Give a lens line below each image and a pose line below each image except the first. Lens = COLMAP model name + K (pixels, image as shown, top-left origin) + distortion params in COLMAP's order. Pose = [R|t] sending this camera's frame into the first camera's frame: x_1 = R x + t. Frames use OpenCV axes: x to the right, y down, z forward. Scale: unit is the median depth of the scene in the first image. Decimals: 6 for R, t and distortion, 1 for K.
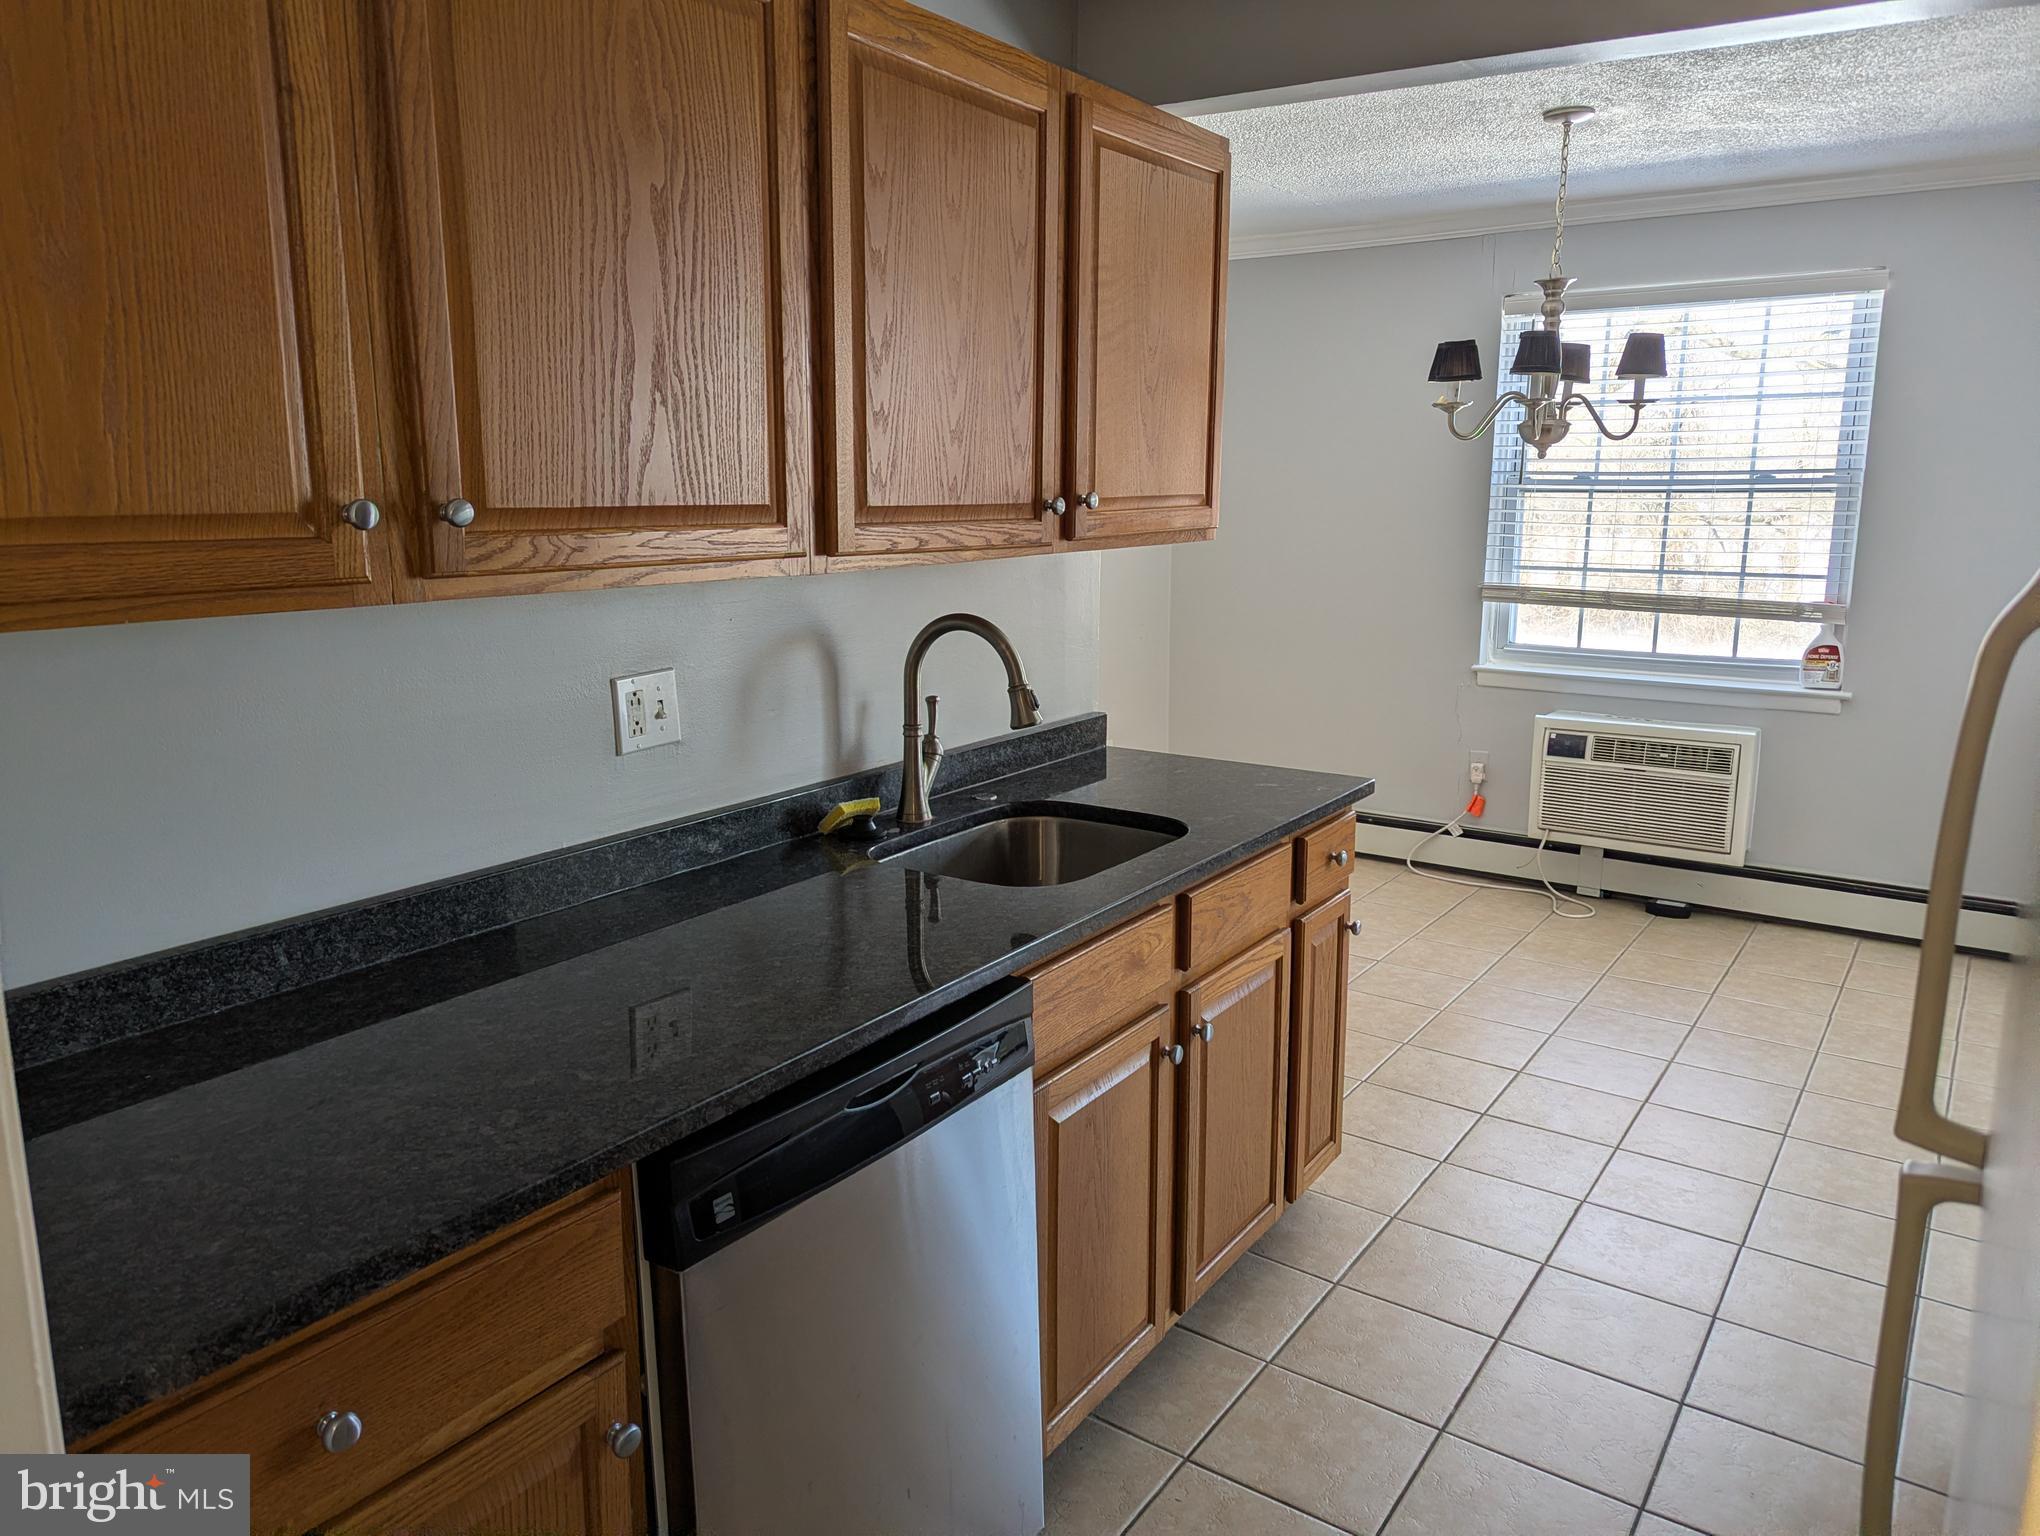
lens RADIAL K [[1432.9, 0, 993.9], [0, 1432.9, 745.4], [0, 0, 1]] dist [0.040954, -0.015718]
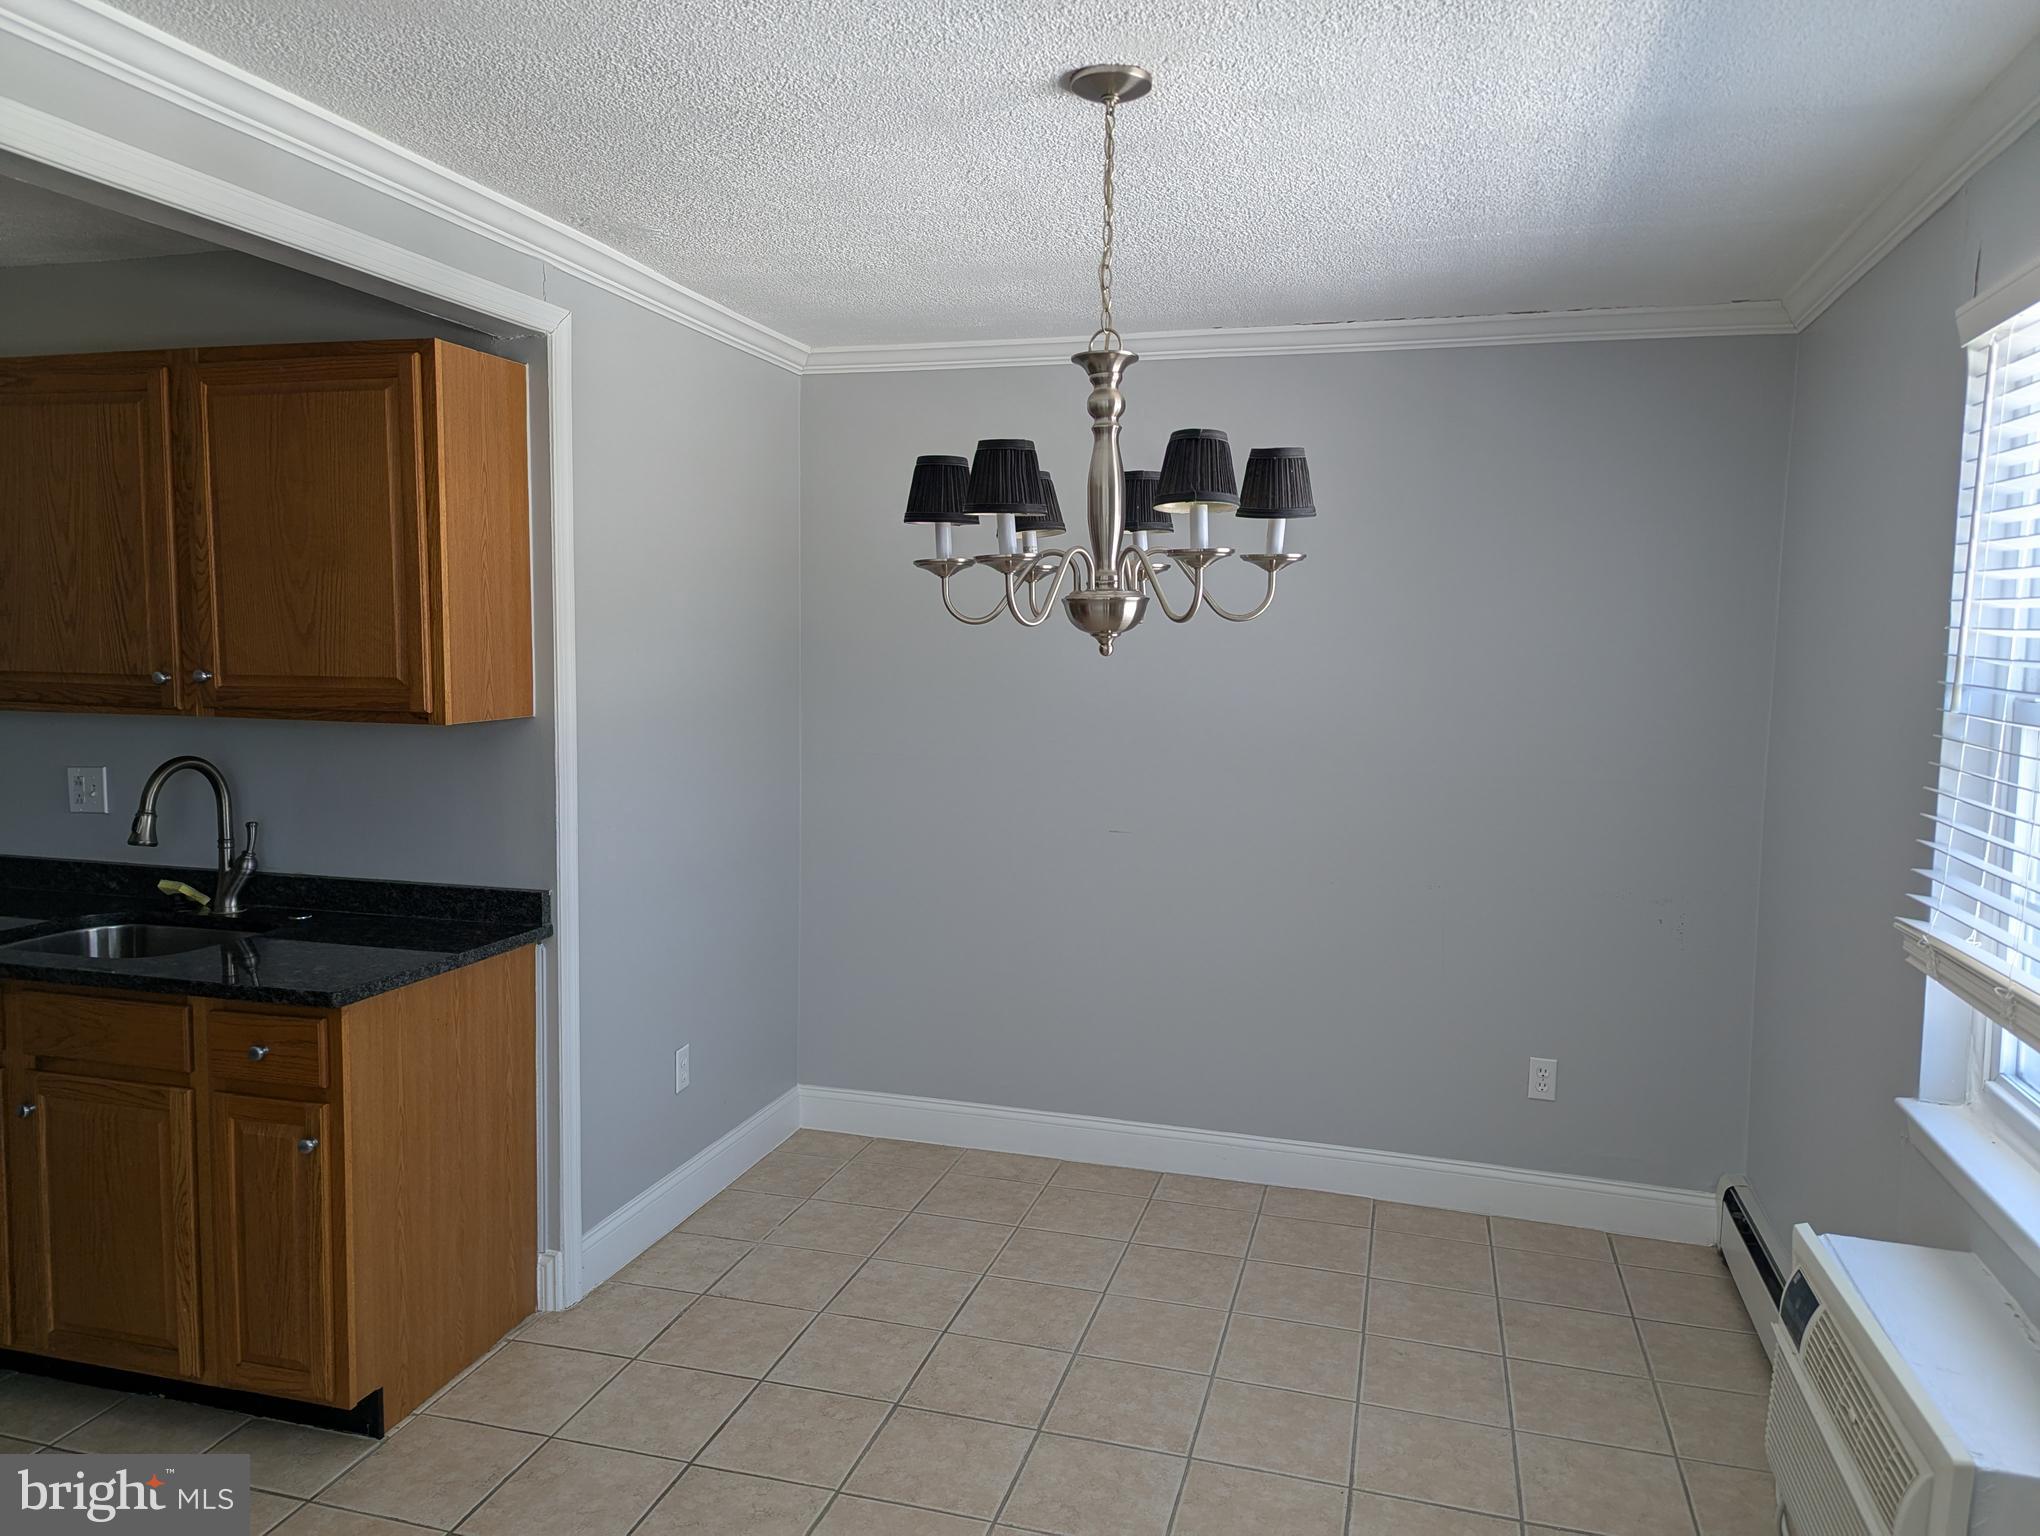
lens RADIAL K [[1432.9, 0, 1008.8], [0, 1432.9, 771.9], [0, 0, 1]] dist [0.040954, -0.015718]
pose [[0.317992, 0.085644, -0.944217, 1.838904], [-0.187257, 0.981967, 0.026004, -0.315443], [0.929417, 0.168542, 0.328295, 1.574321]]
